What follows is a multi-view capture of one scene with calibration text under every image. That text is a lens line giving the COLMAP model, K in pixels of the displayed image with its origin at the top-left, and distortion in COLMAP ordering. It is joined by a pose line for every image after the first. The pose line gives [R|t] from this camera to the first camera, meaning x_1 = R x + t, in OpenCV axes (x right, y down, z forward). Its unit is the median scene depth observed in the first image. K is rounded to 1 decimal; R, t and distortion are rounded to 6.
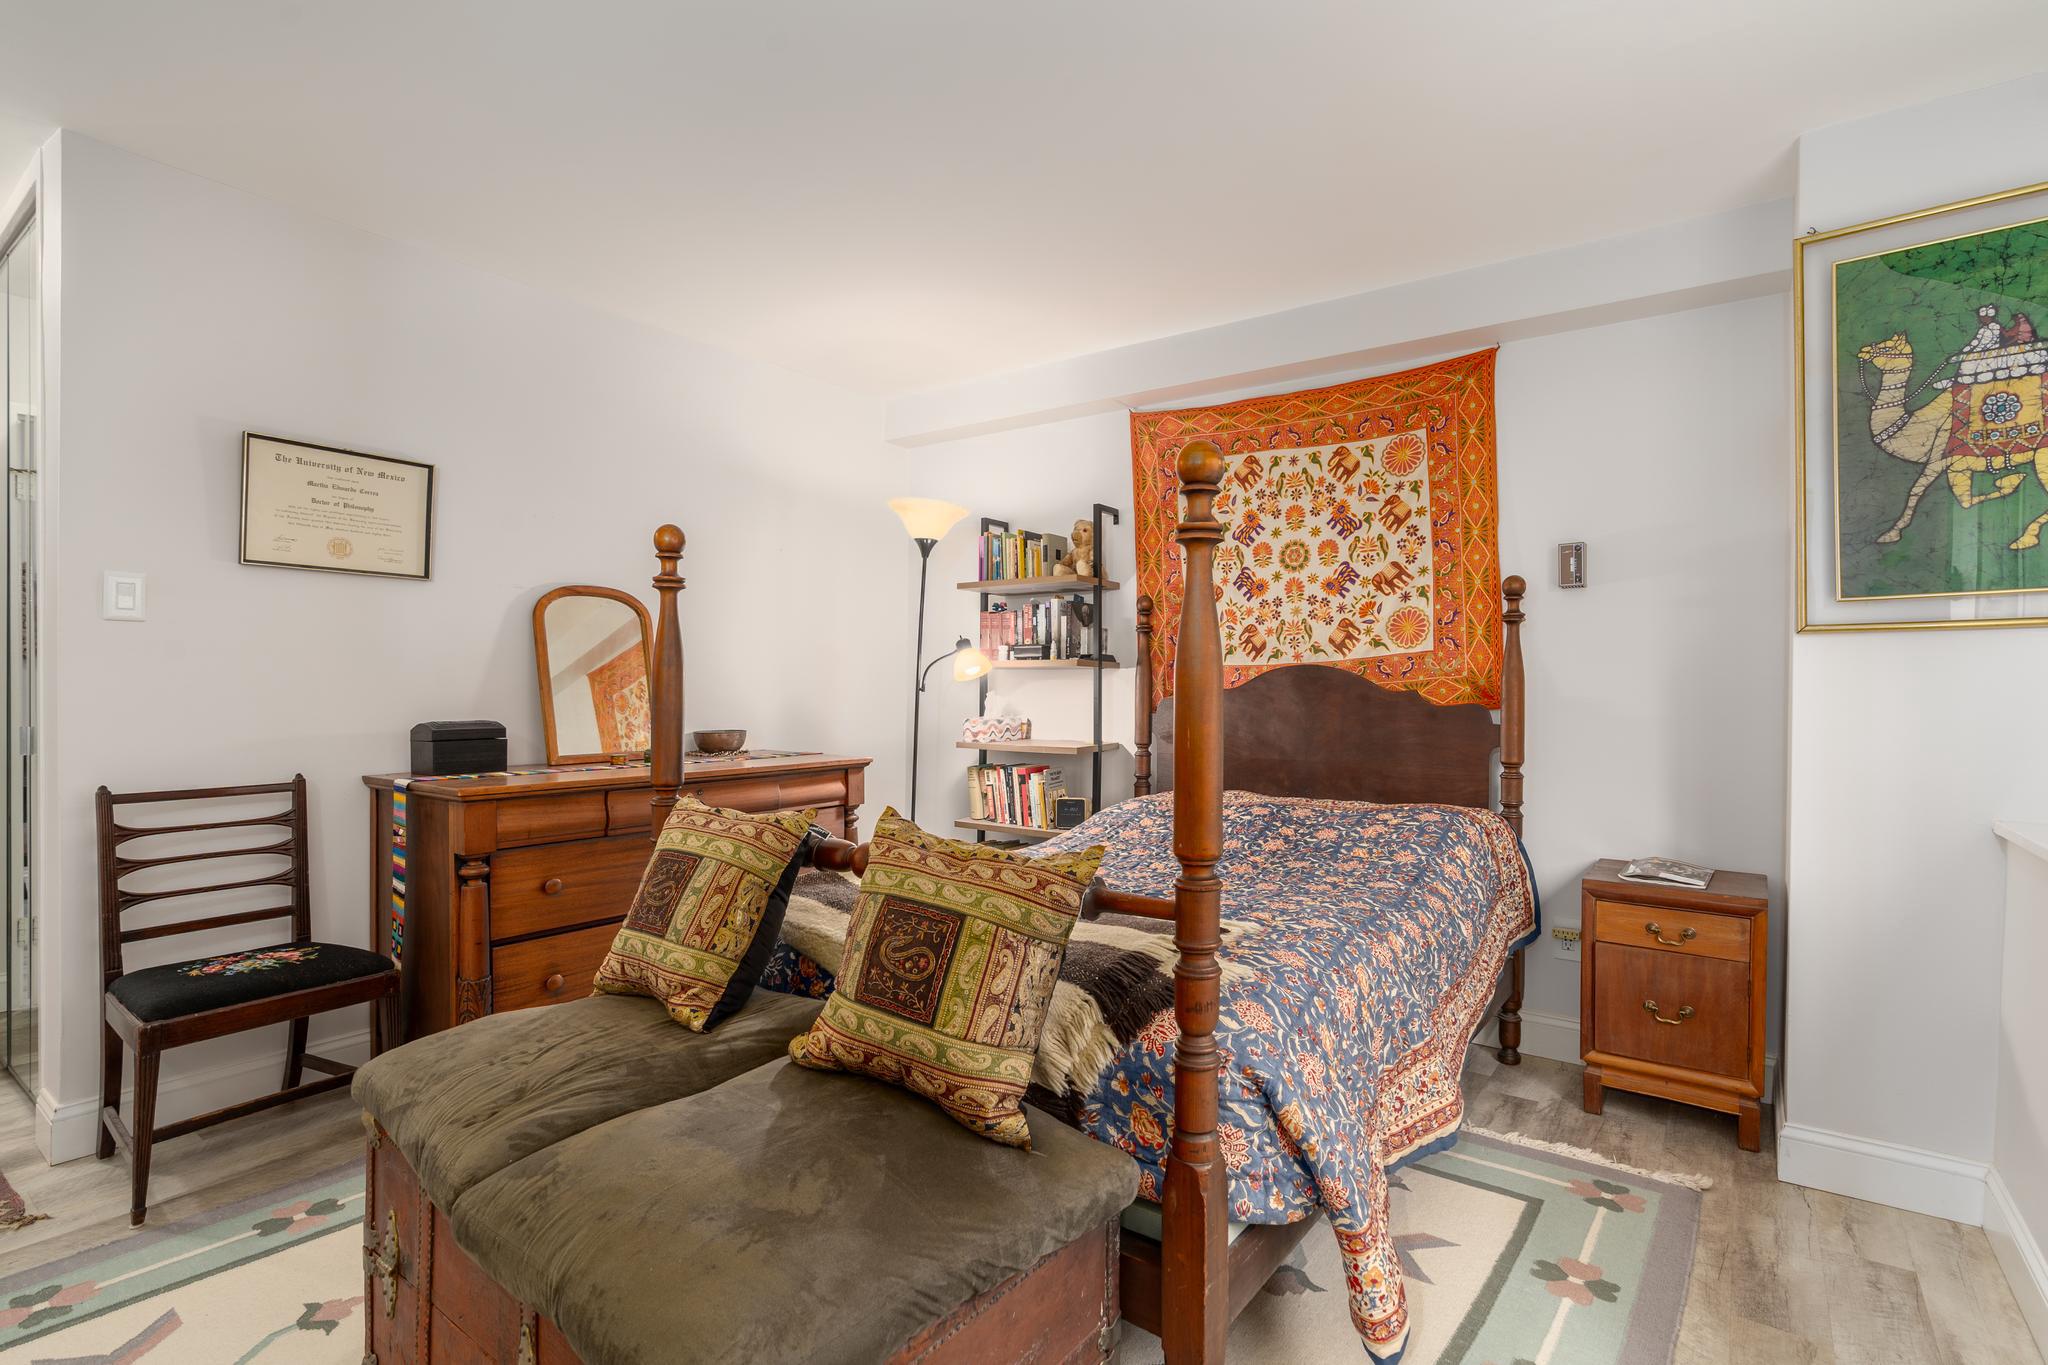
lens RADIAL K [[990.3, 0, 1026.9], [0, 990.3, 683.0], [0, 0, 1]] dist [0.004666, 0.001480]
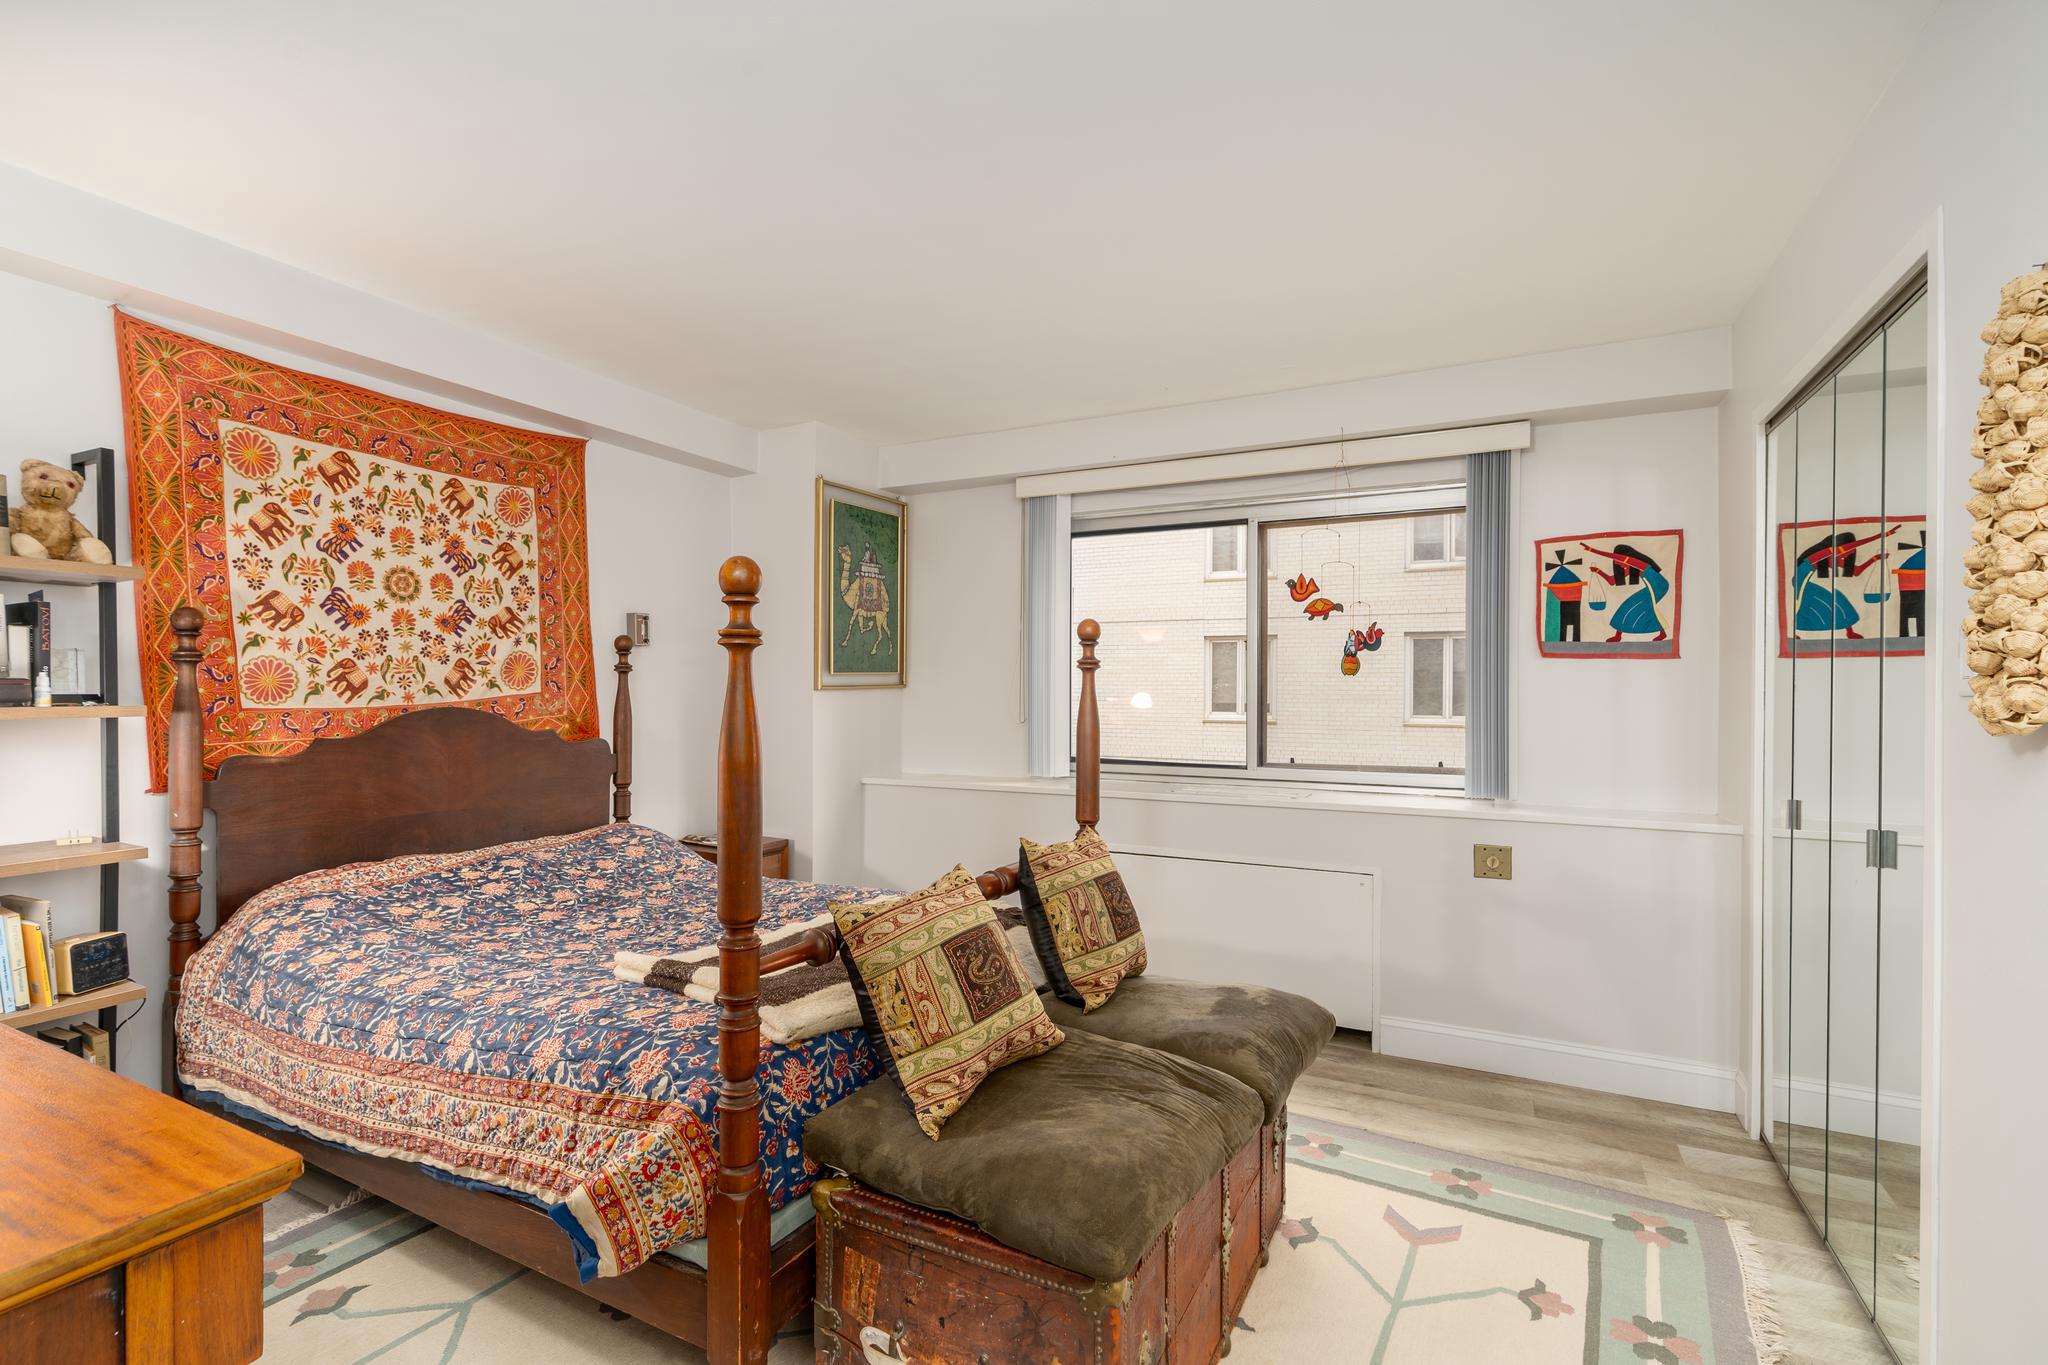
lens RADIAL K [[935.7, 0, 1025.2], [0, 935.7, 686.7], [0, 0, 1]] dist [-0.003450, 0.000743]
pose [[-0.171283, -0.009460, 0.985176, -0.665780], [-0.008601, 0.999930, 0.008107, -0.049118], [-0.985184, -0.007085, -0.171352, 0.606088]]
